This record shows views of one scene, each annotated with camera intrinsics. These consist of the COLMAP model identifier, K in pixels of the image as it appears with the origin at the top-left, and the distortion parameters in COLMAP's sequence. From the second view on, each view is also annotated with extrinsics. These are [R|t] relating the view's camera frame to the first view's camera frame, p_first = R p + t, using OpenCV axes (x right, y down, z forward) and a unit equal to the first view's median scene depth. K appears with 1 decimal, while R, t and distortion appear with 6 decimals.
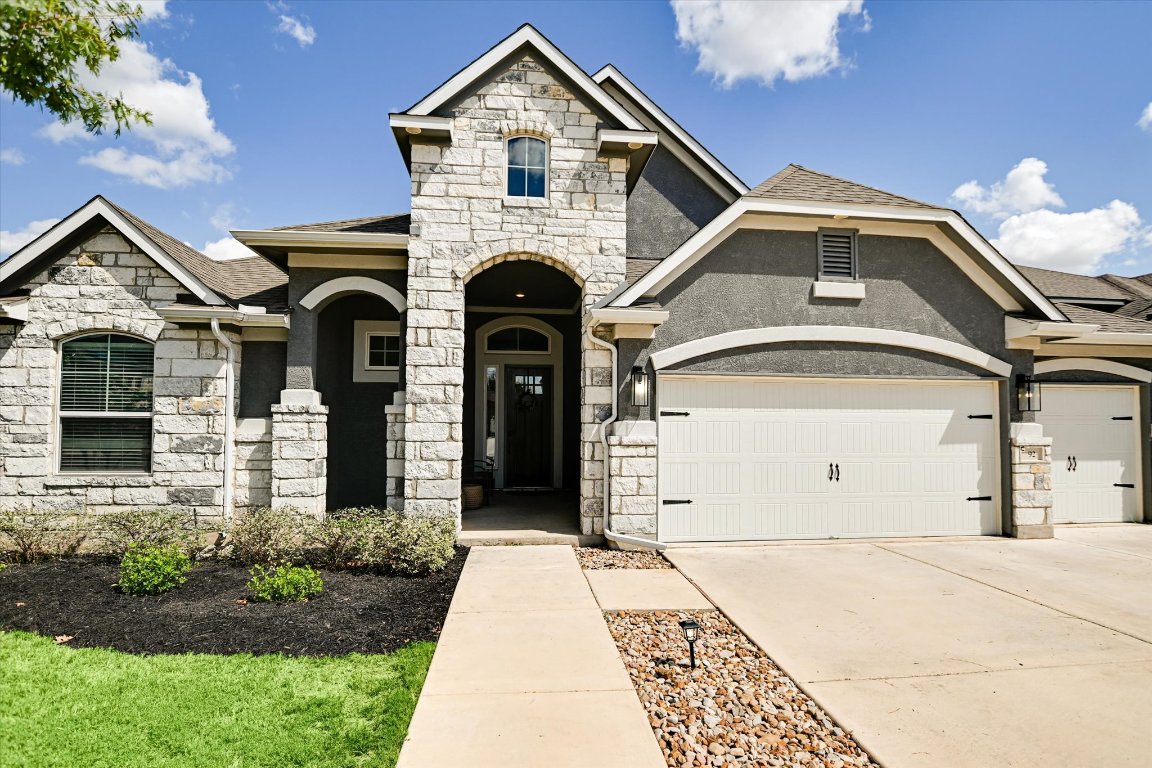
lens RADIAL K [[563.6, 0, 569.8], [0, 563.6, 399.9], [0, 0, 1]] dist [-0.016341, 0.000263]
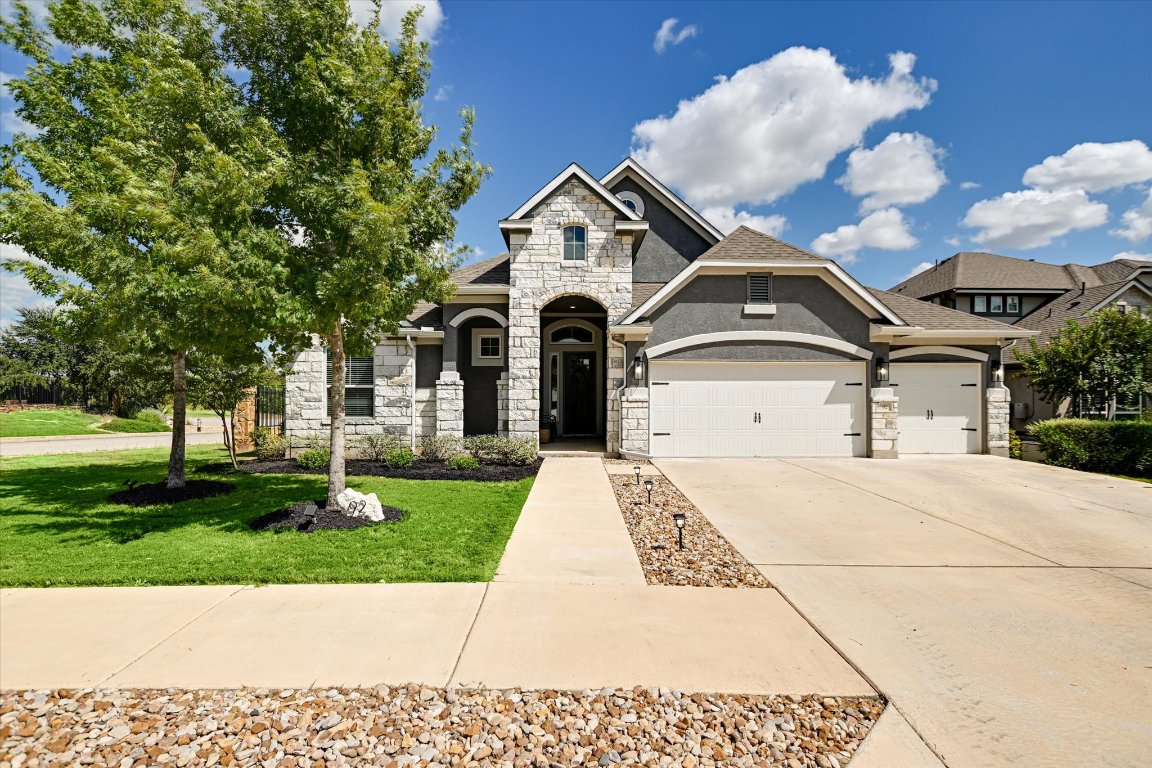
lens RADIAL K [[560.6, 0, 570.3], [0, 560.6, 386.4], [0, 0, 1]] dist [-0.014901, 0.001113]
pose [[0.994523, -0.006241, -0.104327, 0.091034], [0.008867, 0.999655, 0.024719, -0.012131], [0.104137, -0.025509, 0.994236, -0.754678]]
